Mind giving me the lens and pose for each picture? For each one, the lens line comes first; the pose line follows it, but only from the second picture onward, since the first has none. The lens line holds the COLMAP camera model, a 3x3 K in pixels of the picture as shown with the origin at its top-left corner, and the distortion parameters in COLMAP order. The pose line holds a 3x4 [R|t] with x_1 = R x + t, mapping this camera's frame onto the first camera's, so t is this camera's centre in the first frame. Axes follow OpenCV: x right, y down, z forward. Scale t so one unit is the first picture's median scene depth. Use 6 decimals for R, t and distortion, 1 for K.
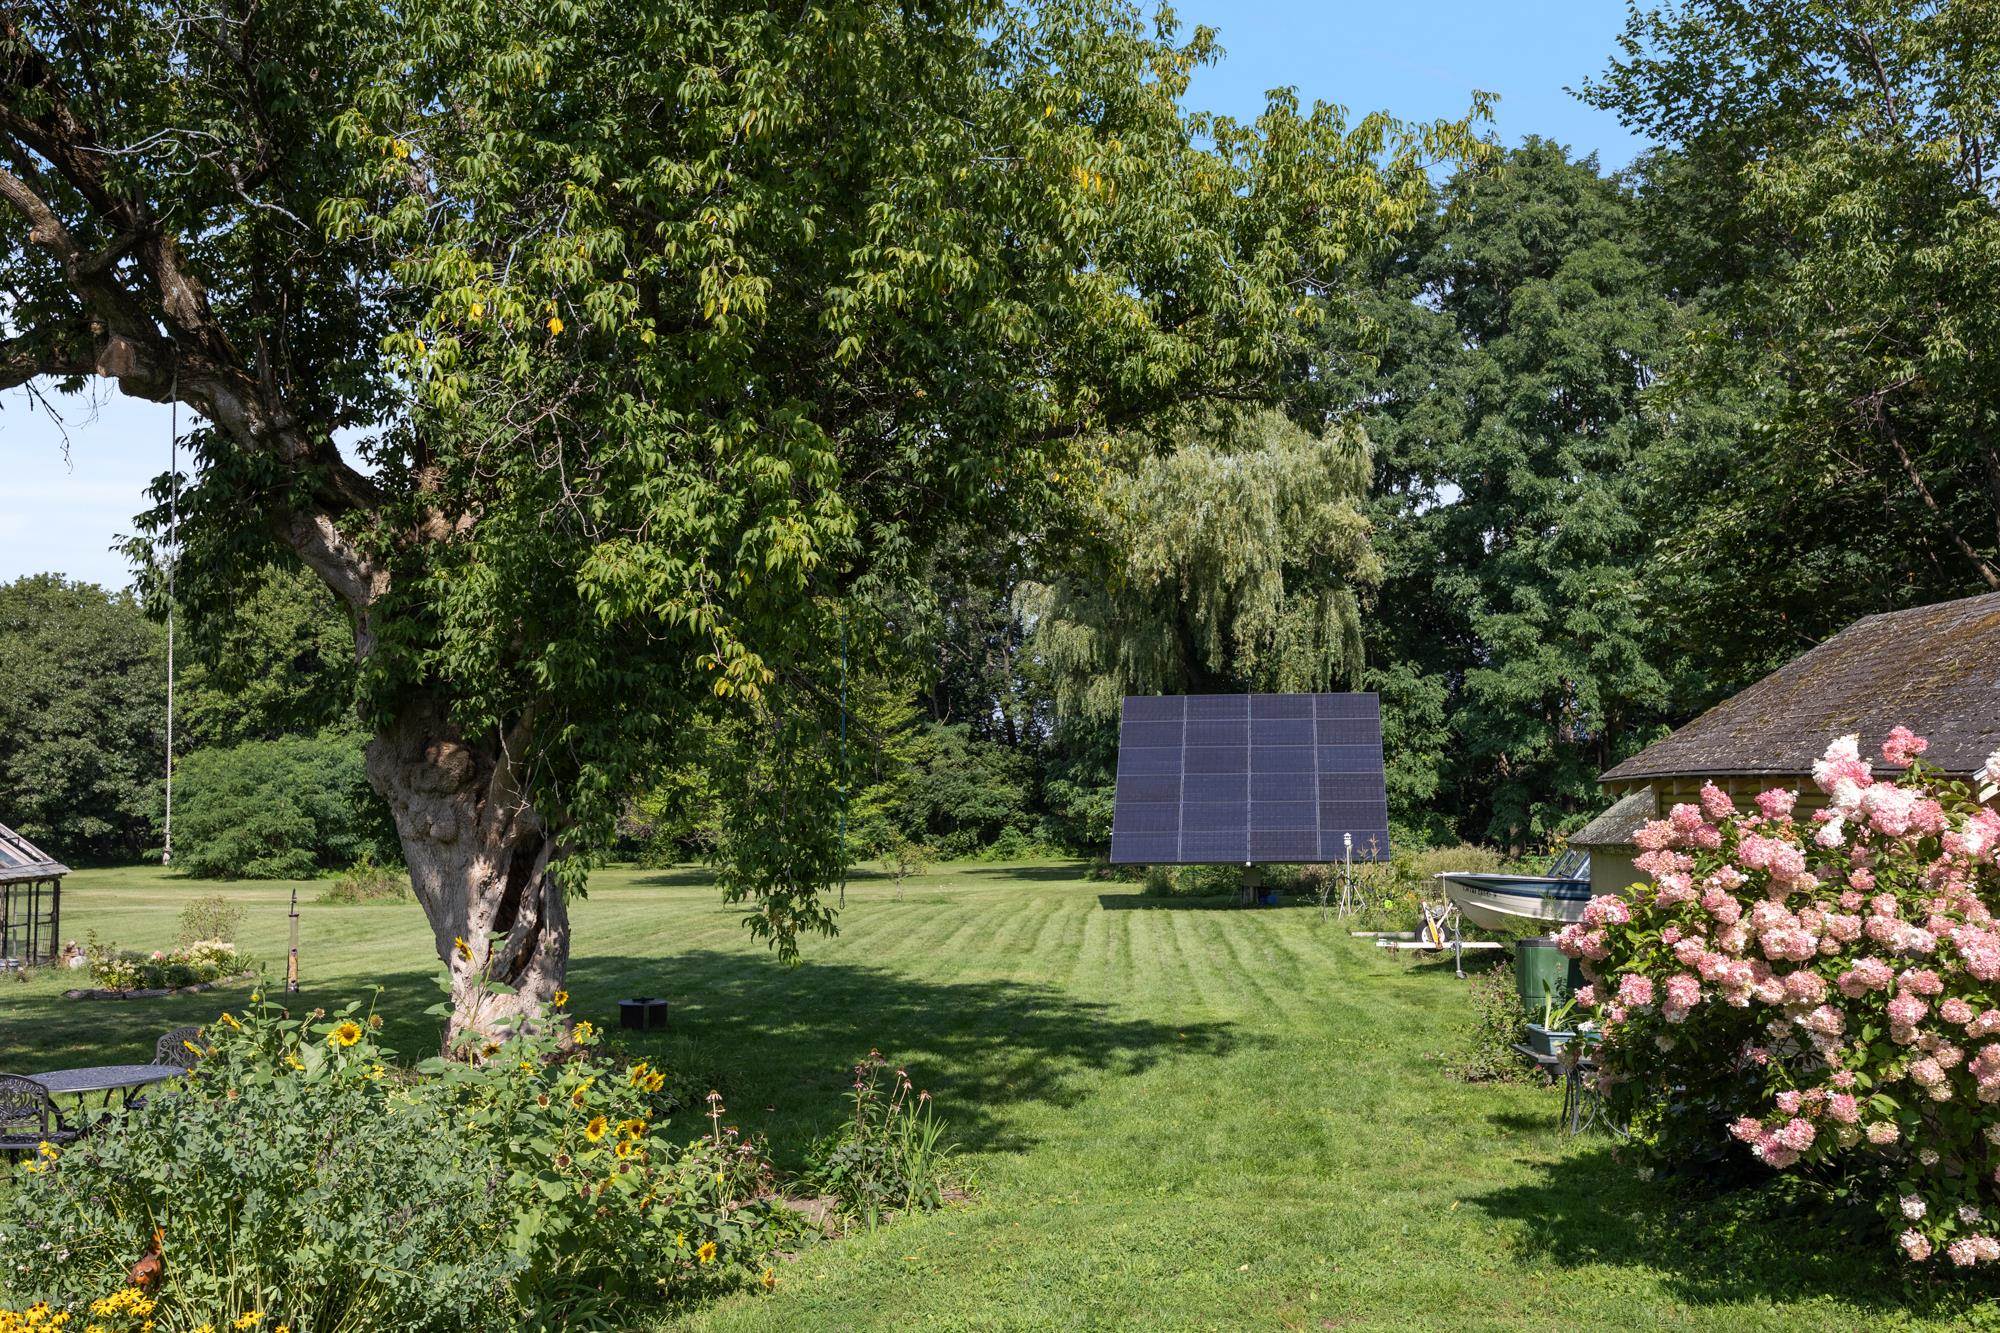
lens RADIAL K [[1912.7, 0, 1018.0], [0, 1912.7, 628.7], [0, 0, 1]] dist [0.002727, -0.019723]
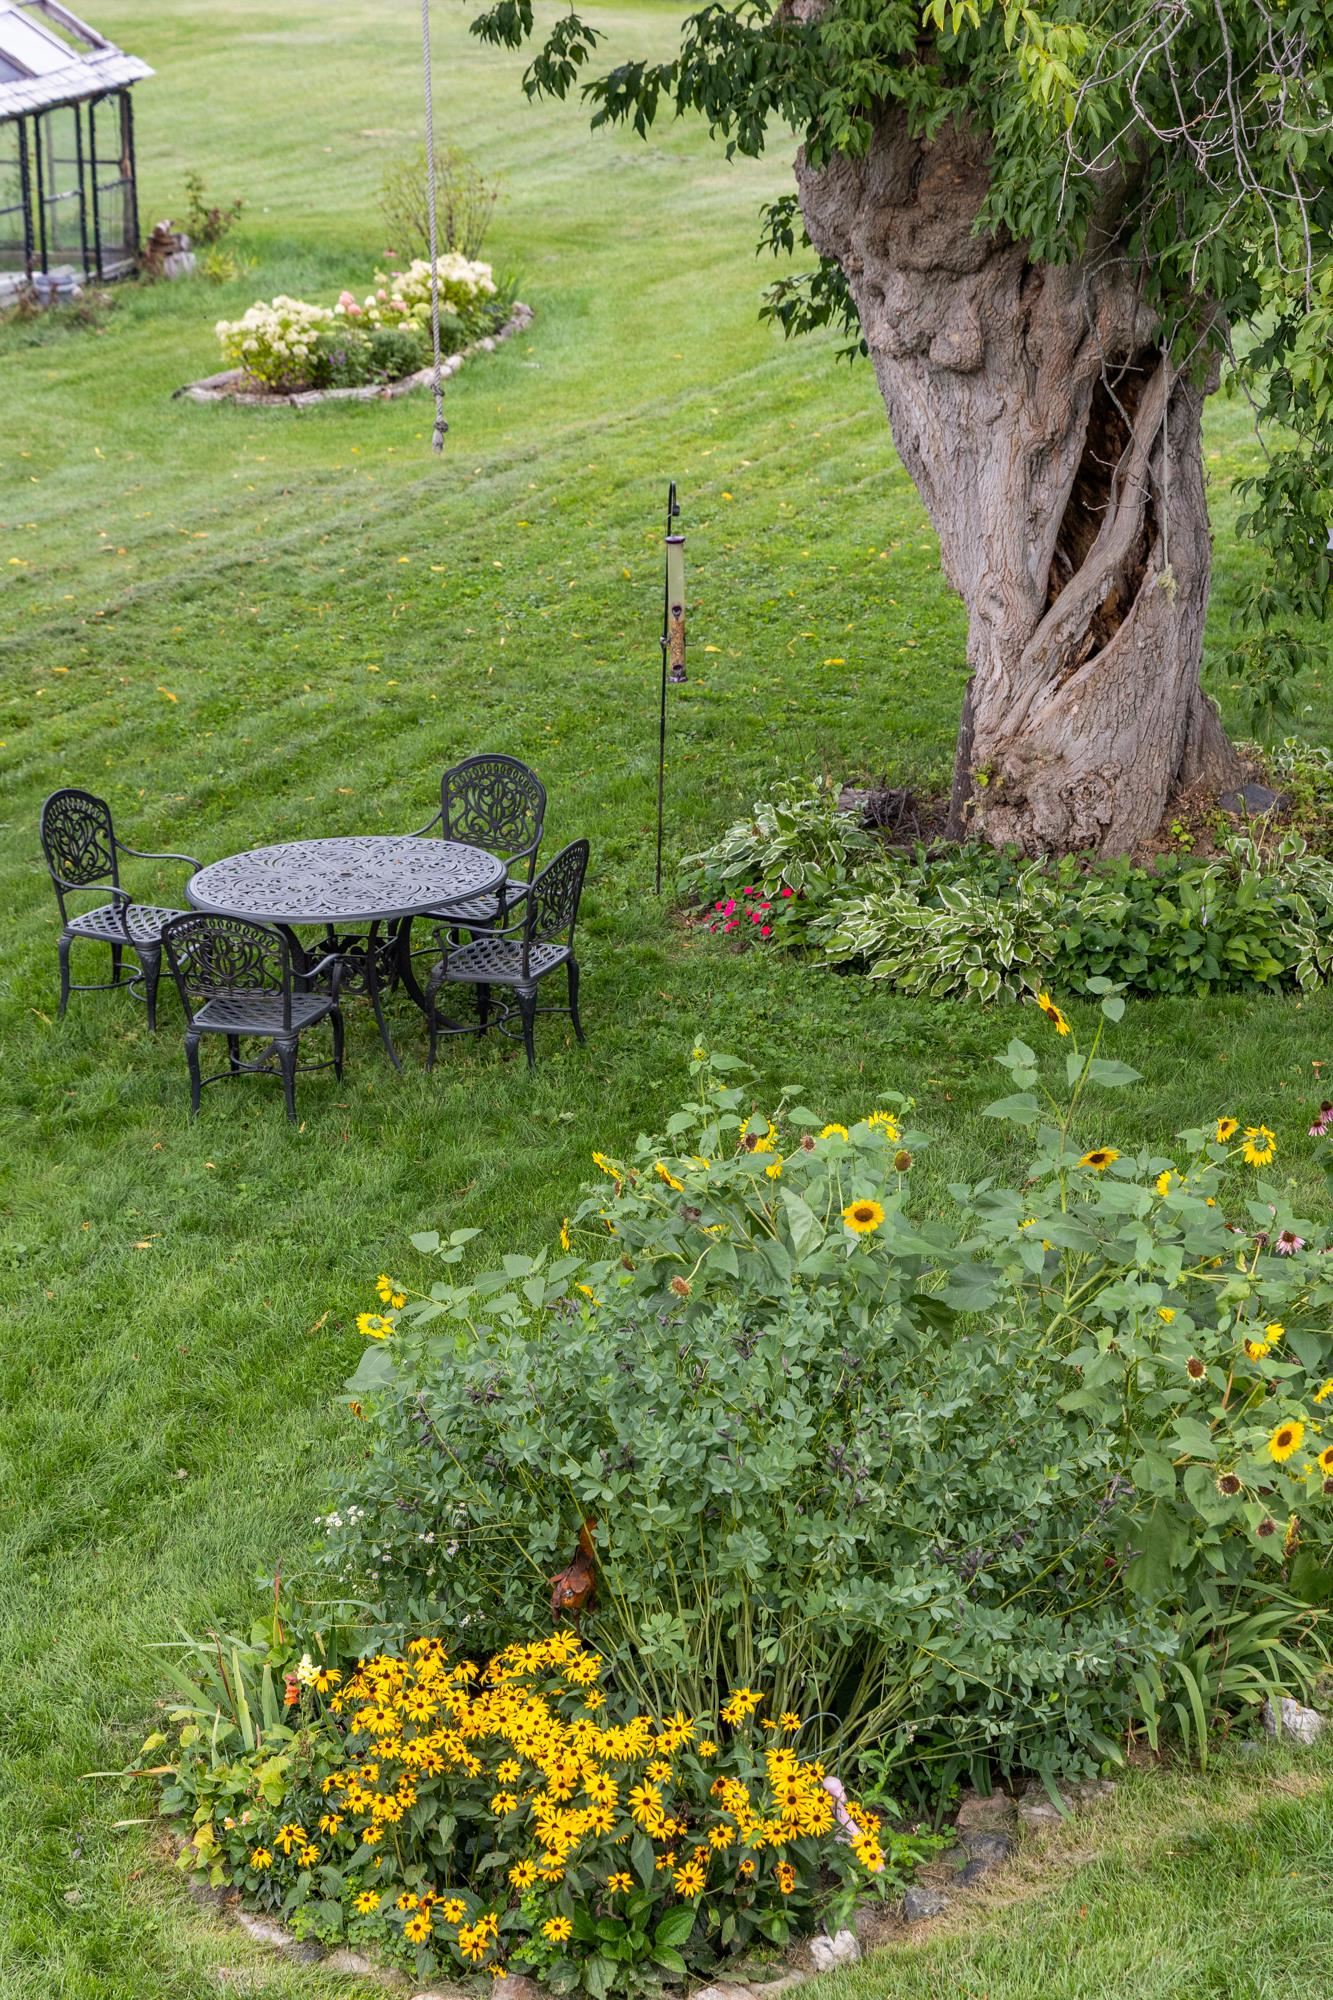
lens RADIAL K [[4723.3, 0, 641.8], [0, 4723.3, 997.3], [0, 0, 1]] dist [0.064804, 0.002296]
pose [[0.943821, 0.085618, -0.319173, 0.009940], [0.041026, 0.928022, 0.370259, -0.090925], [0.327900, -0.362553, 0.872374, -0.060154]]
